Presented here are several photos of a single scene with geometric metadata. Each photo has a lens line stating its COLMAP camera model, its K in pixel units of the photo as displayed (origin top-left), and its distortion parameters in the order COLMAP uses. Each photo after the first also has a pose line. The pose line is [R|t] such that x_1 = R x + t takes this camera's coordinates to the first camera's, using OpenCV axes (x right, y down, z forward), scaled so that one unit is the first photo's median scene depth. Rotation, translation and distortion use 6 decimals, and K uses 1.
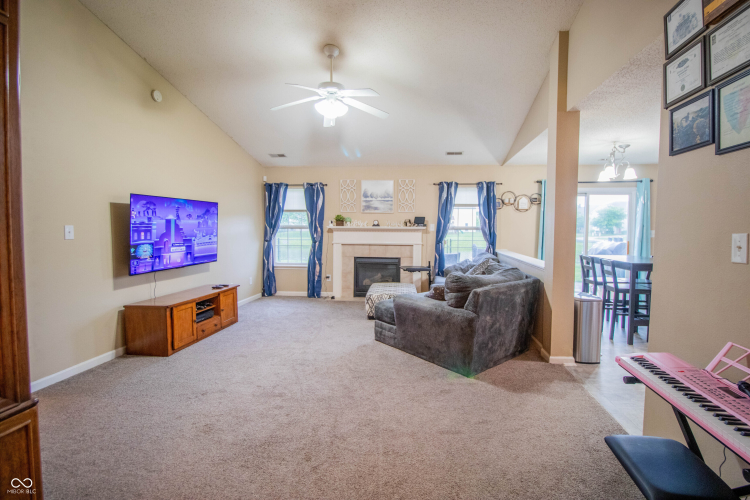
lens RADIAL K [[350.5, 0, 390.1], [0, 350.5, 241.9], [0, 0, 1]] dist [-0.003412, -0.009219]
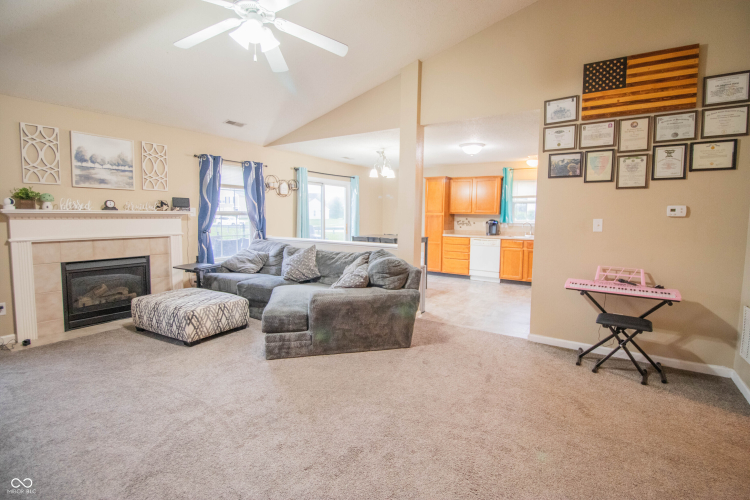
lens RADIAL K [[351.4, 0, 393.4], [0, 351.4, 242.6], [0, 0, 1]] dist [-0.011738, -0.002226]
pose [[0.438558, -0.071840, 0.895827, -0.544600], [0.027671, 0.997407, 0.066440, -0.019241], [-0.898277, -0.004349, 0.439409, 0.380836]]
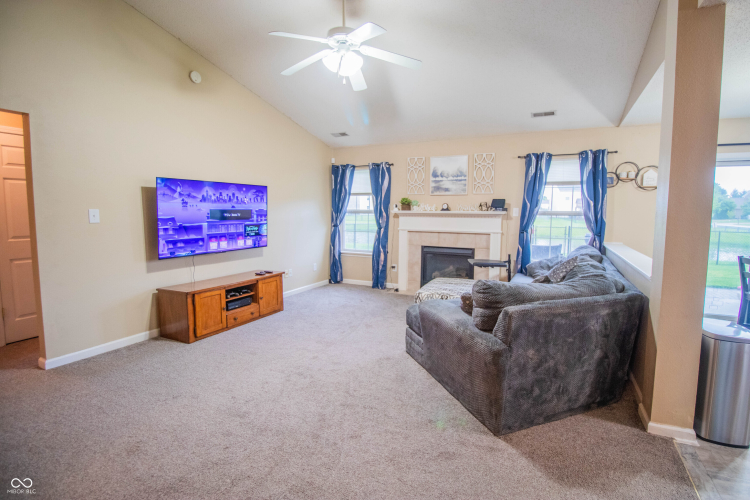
lens RADIAL K [[350.5, 0, 390.9], [0, 350.5, 240.8], [0, 0, 1]] dist [-0.003412, -0.009219]
pose [[0.943192, 0.028600, -0.331015, 0.169246], [-0.015487, 0.998990, 0.042184, -0.007889], [0.331887, -0.034661, 0.942682, 0.217253]]
